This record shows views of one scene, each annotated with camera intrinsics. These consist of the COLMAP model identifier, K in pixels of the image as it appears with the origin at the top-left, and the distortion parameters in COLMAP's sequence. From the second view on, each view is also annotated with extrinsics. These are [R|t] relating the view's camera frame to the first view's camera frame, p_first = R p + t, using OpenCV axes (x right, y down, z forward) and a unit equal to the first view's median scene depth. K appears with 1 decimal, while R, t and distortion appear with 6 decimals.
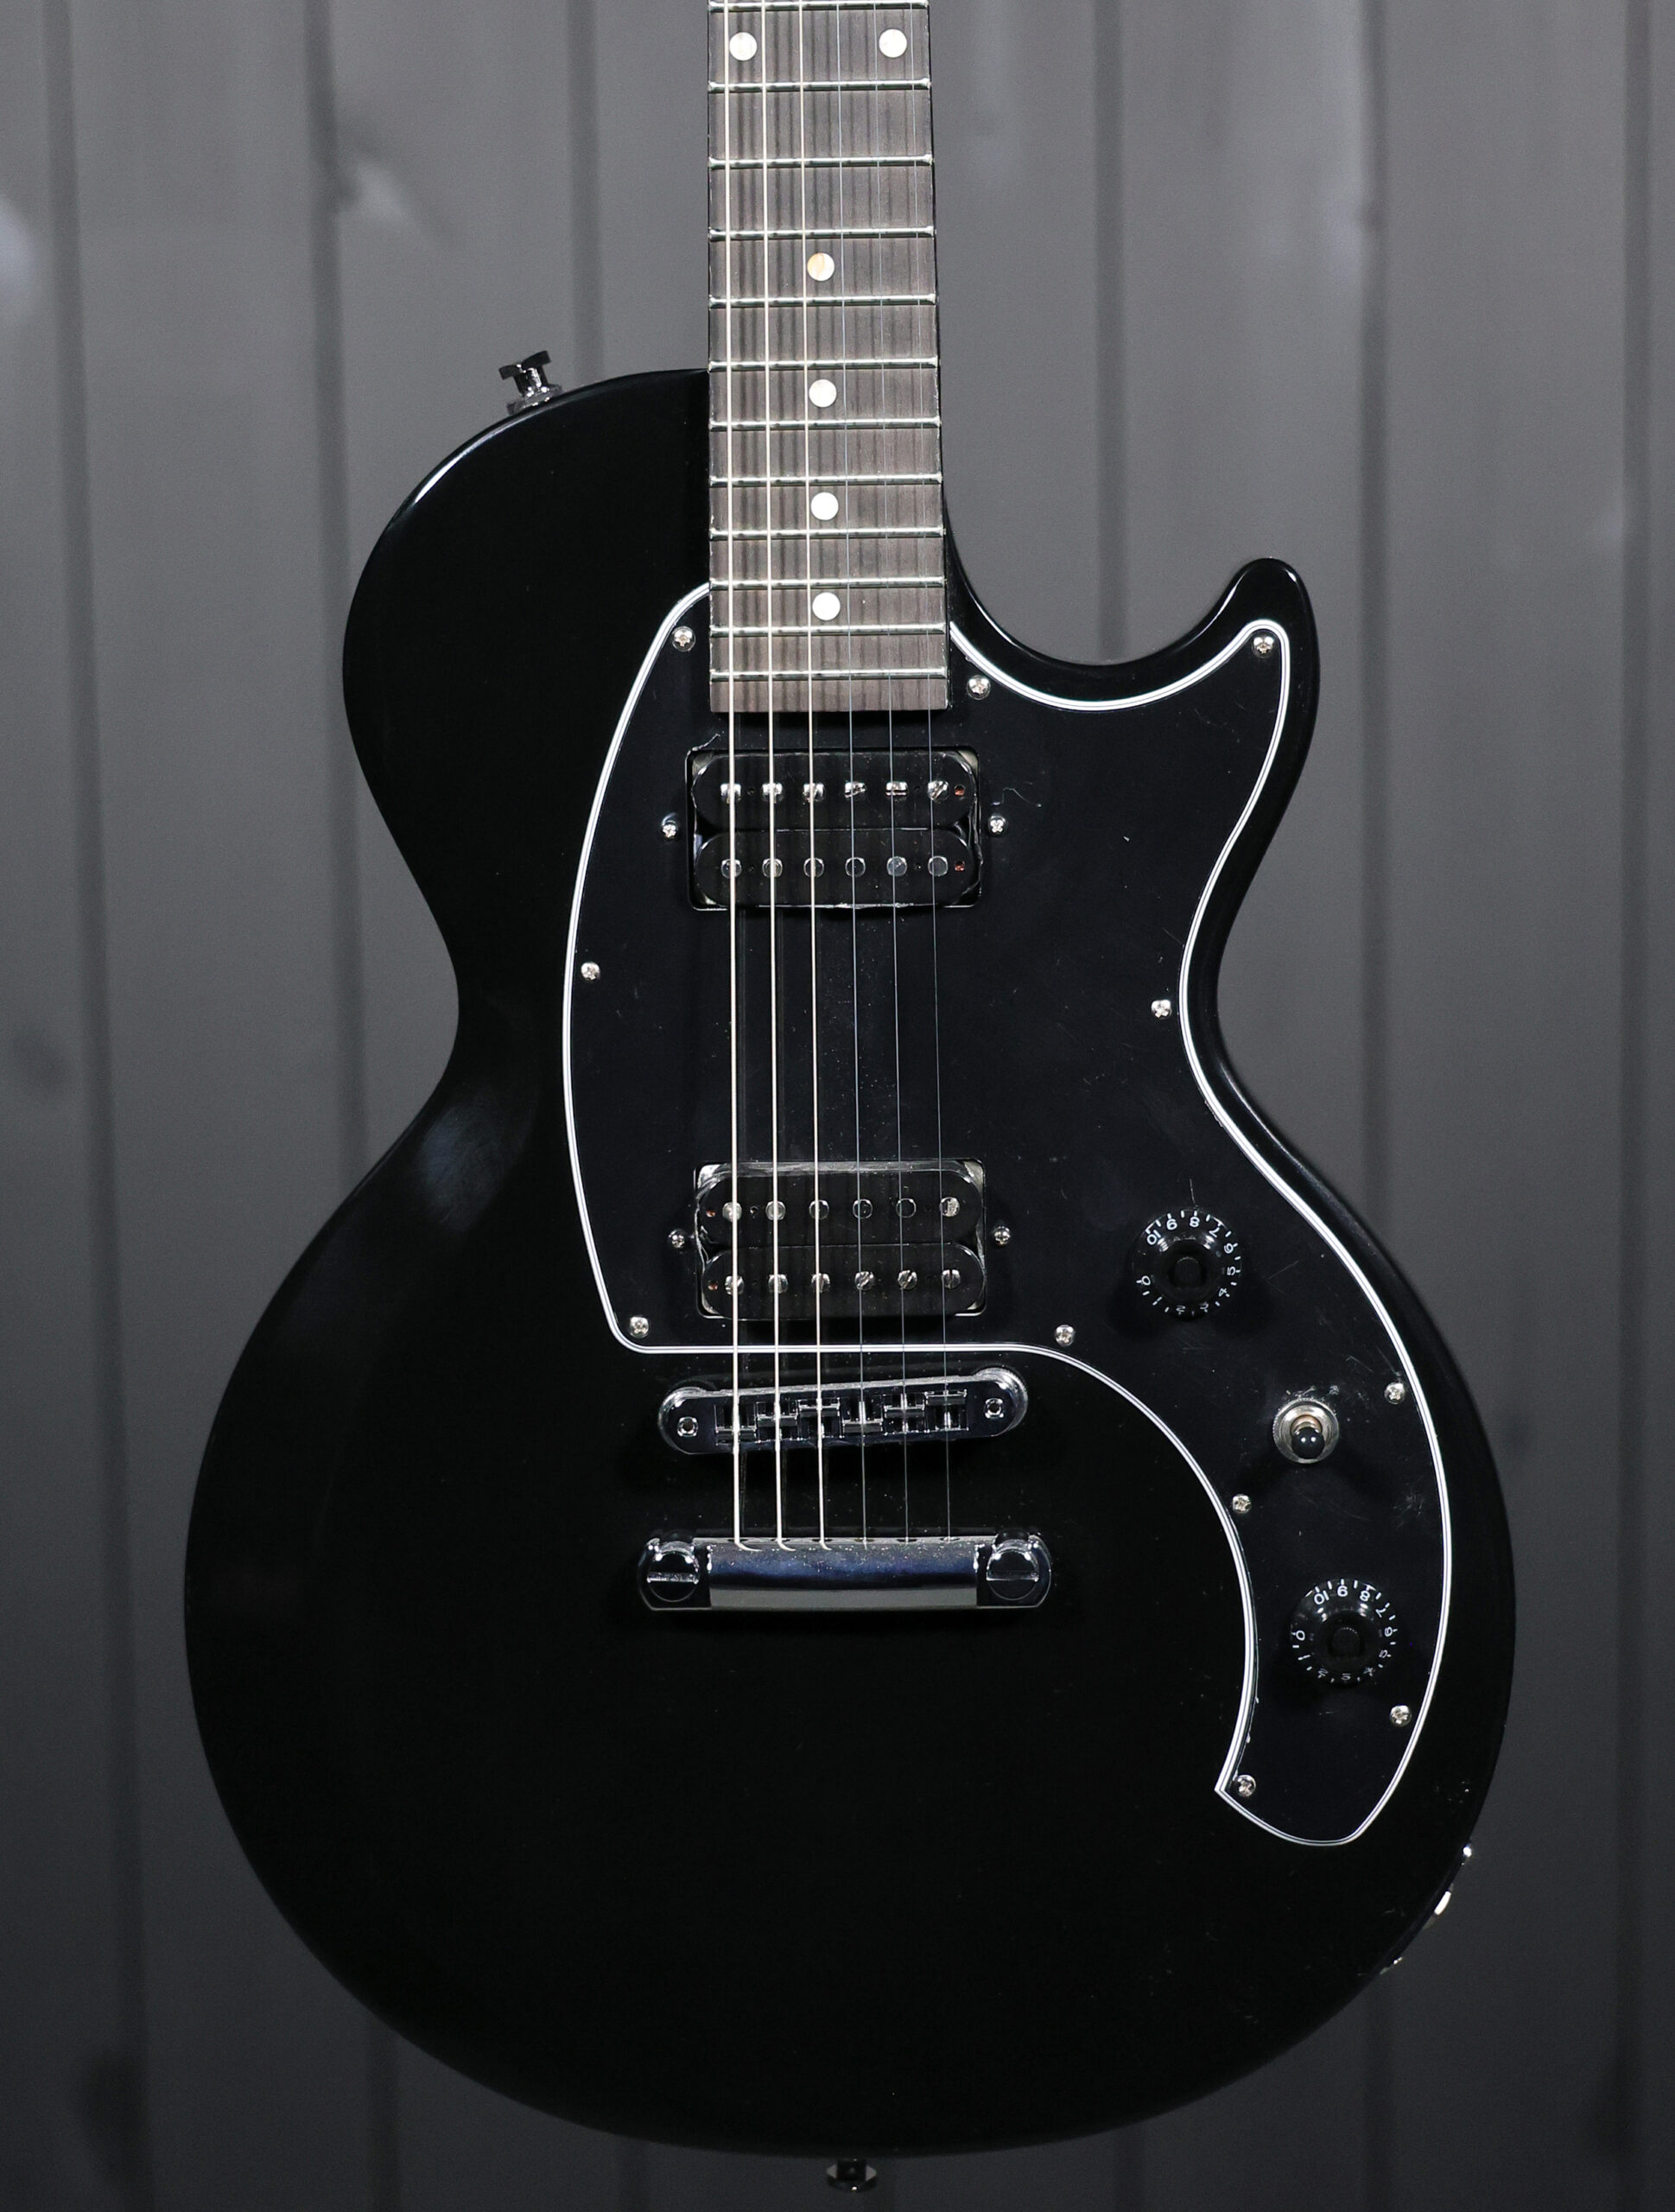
lens RADIAL K [[5116.1, 0, 842.2], [0, 5116.1, 1228.1], [0, 0, 1]] dist [-0.044261, 0.002256]
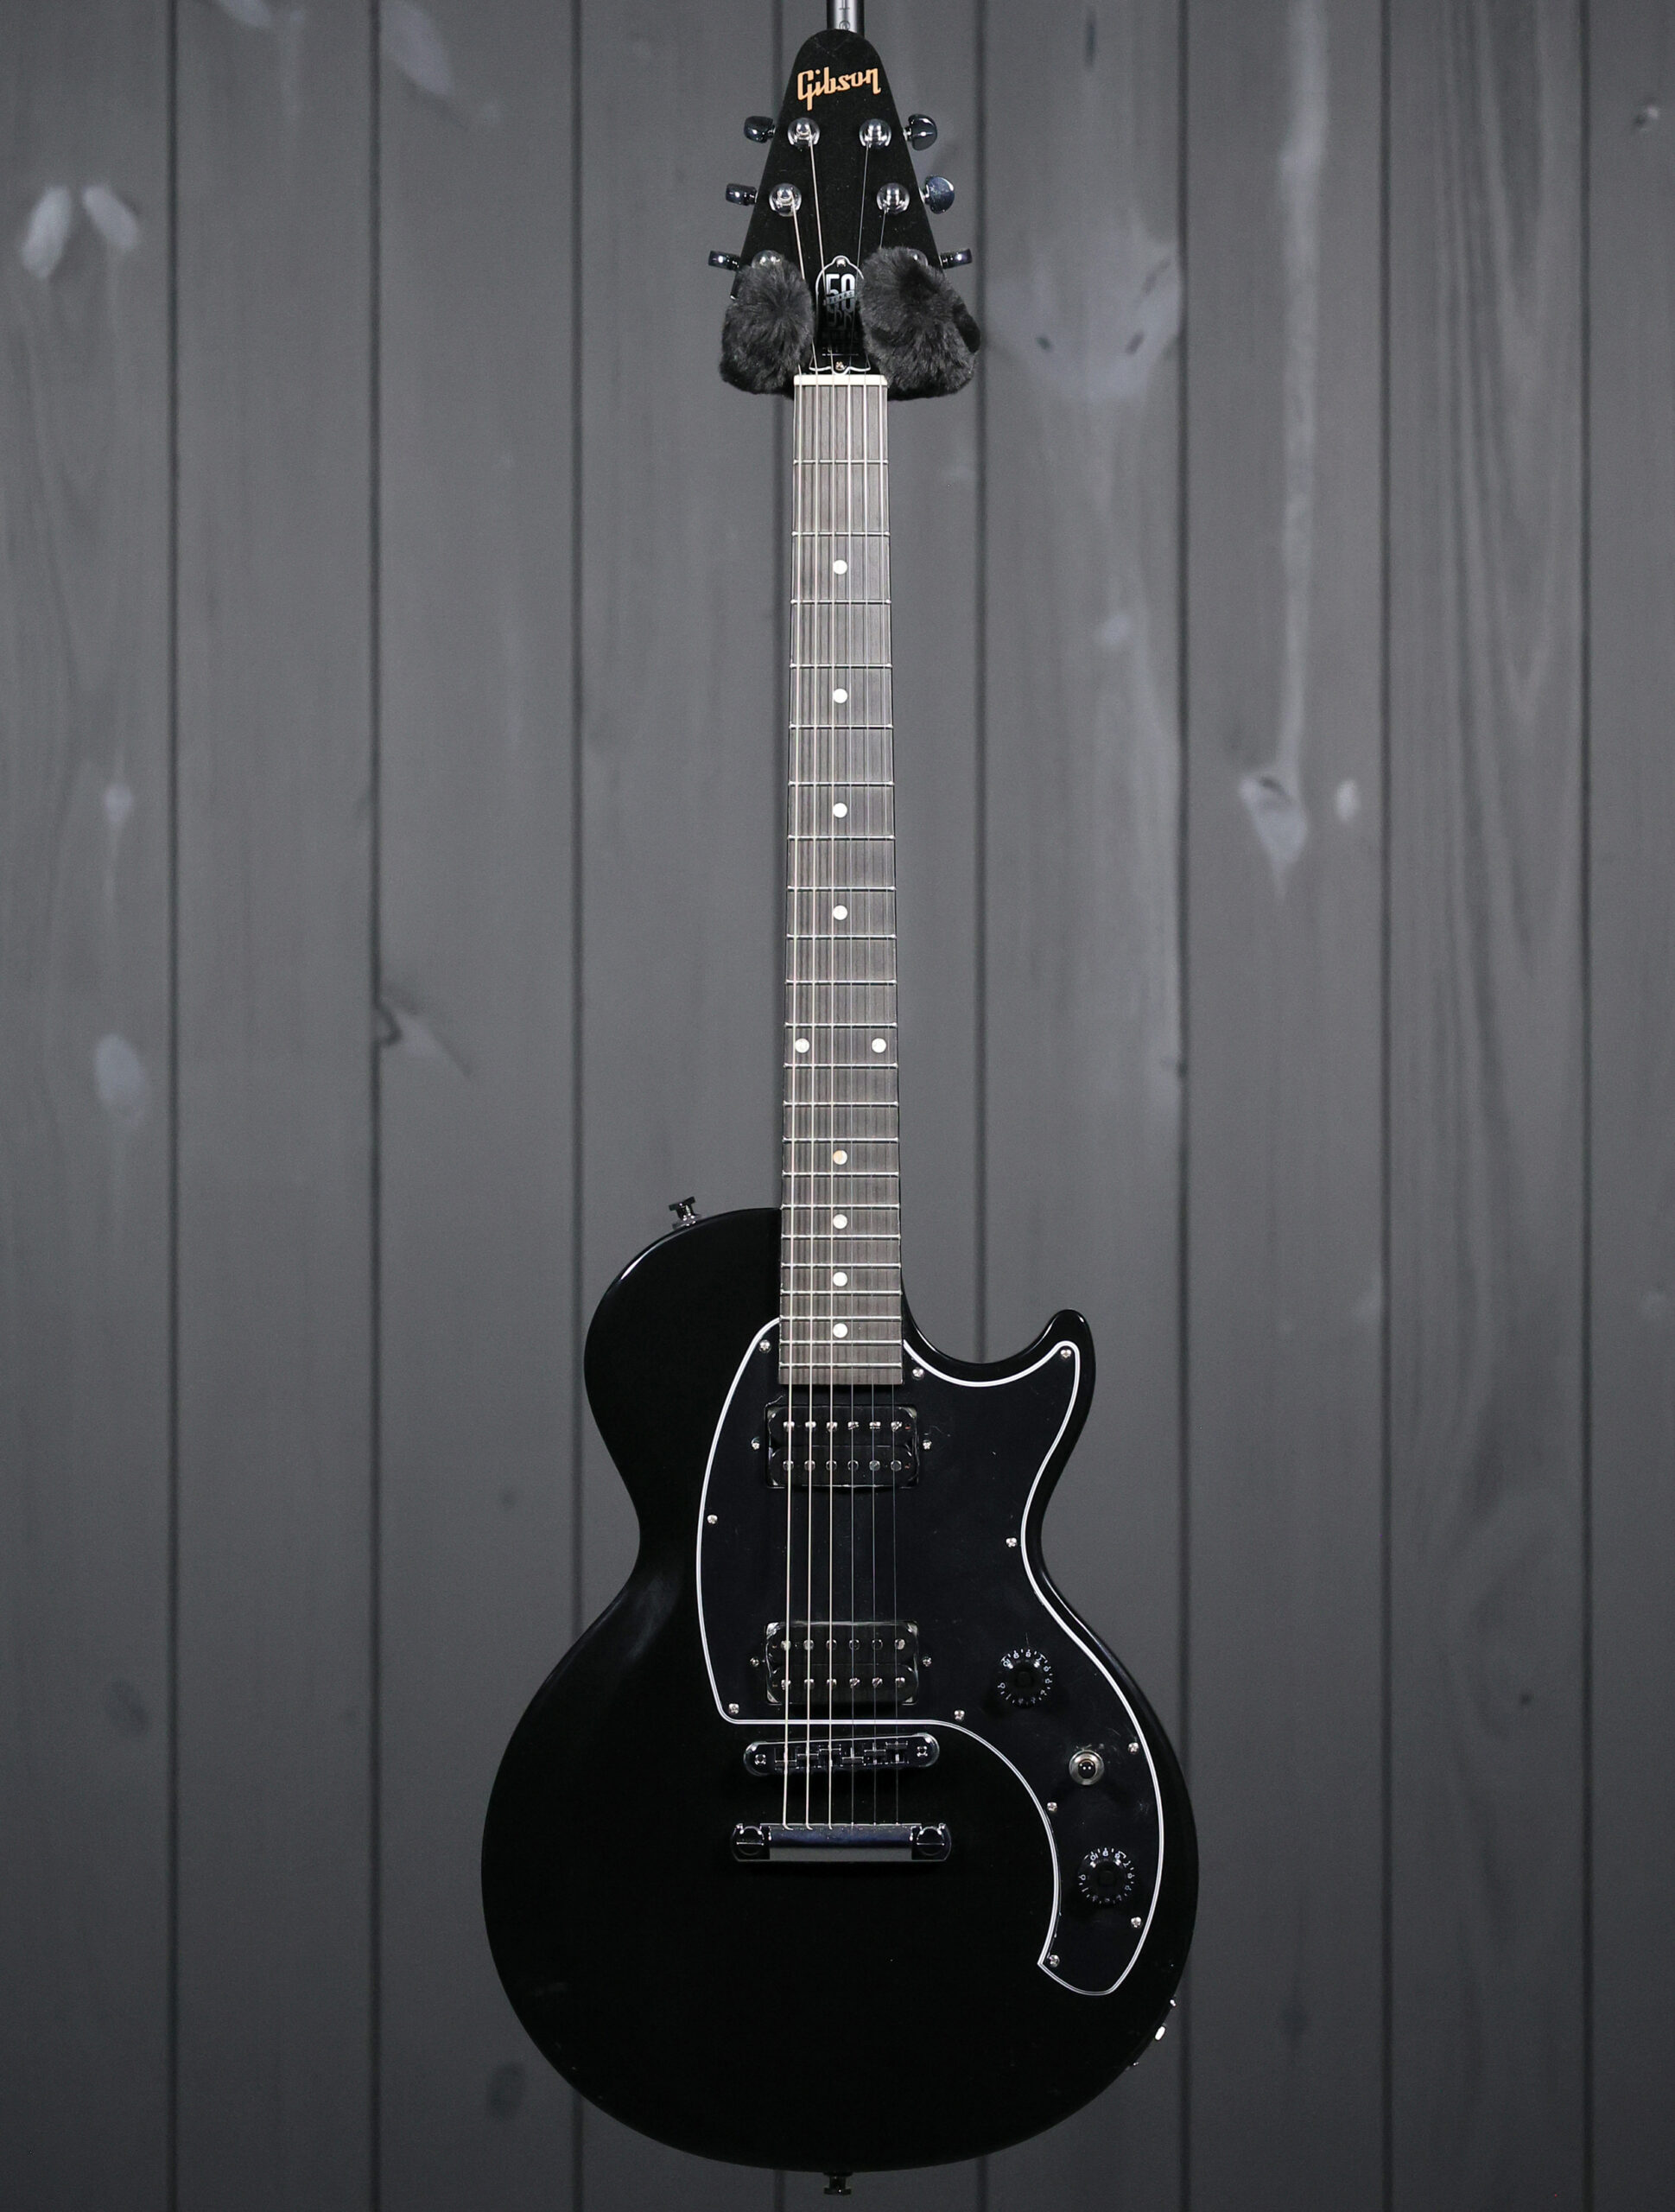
lens RADIAL K [[6755.1, 0, 837.5], [0, 6755.1, 1106.0], [0, 0, 1]] dist [-0.131504, -0.680352]
pose [[0.999325, 0.016824, 0.032664, -0.087405], [-0.011155, 0.985966, -0.166571, 0.216175], [-0.035008, 0.166094, 0.985488, -1.503959]]
